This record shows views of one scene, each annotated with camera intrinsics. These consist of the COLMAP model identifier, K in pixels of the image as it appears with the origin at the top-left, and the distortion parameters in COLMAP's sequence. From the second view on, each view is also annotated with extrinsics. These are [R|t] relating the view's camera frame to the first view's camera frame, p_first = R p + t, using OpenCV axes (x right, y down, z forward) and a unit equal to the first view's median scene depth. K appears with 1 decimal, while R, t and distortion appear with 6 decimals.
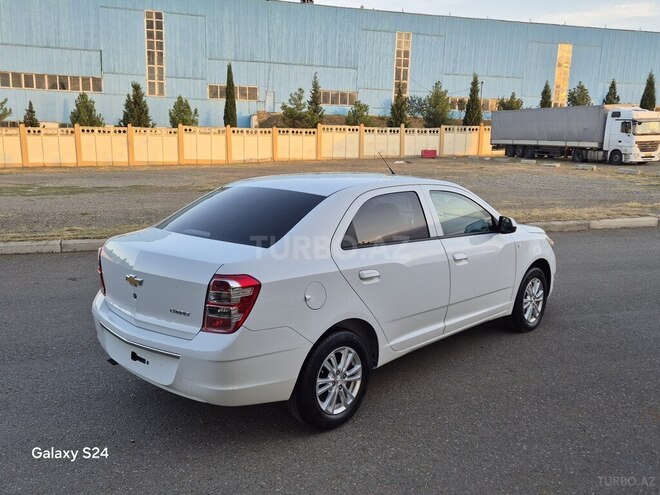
lens RADIAL K [[589.0, 0, 339.5], [0, 589.0, 249.4], [0, 0, 1]] dist [0.078832, -0.053249]
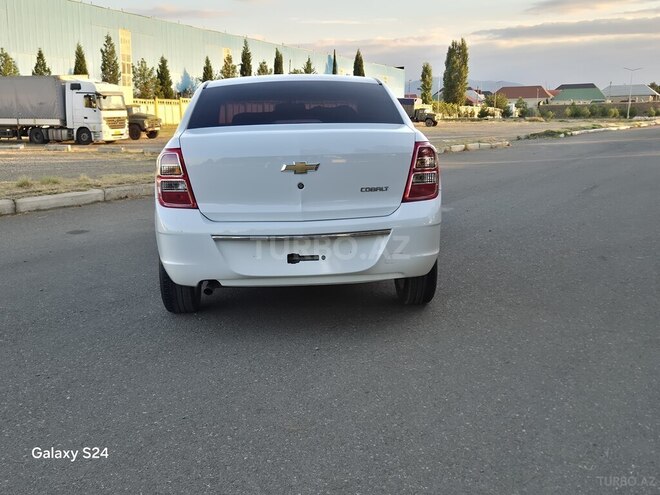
lens RADIAL K [[731.0, 0, 325.9], [0, 731.0, 247.3], [0, 0, 1]] dist [0.082023, -0.049599]
pose [[0.679800, -0.140090, 0.719893, -0.096935], [0.154539, 0.986910, 0.046119, 0.010787], [-0.716930, 0.079900, 0.692551, 0.019501]]
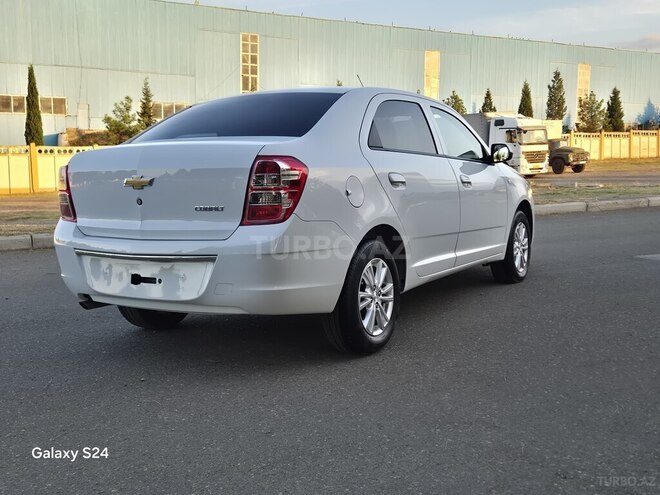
lens RADIAL K [[731.0, 0, 325.9], [0, 731.0, 247.3], [0, 0, 1]] dist [0.082023, -0.049599]
pose [[0.977452, -0.046976, 0.205865, -0.026411], [0.062403, 0.995657, -0.069092, 0.019830], [-0.201725, 0.080381, 0.976138, -0.004005]]
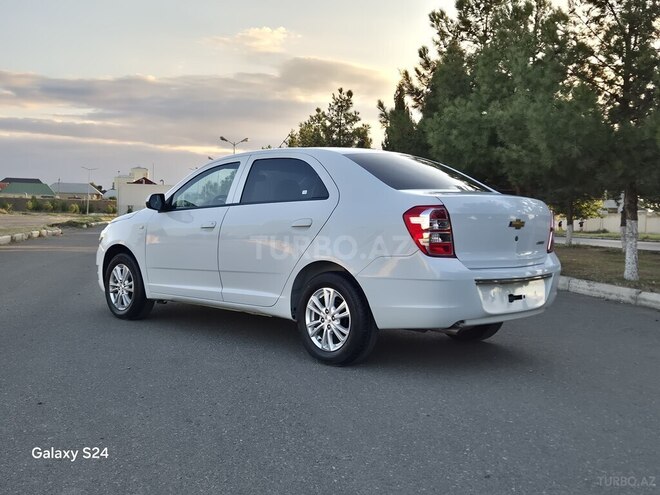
lens RADIAL K [[731.0, 0, 325.9], [0, 731.0, 247.3], [0, 0, 1]] dist [0.082023, -0.049599]
pose [[0.032615, -0.045626, 0.998426, -0.149068], [0.163226, 0.985789, 0.039717, -0.001532], [-0.986050, 0.161673, 0.039599, 0.112629]]
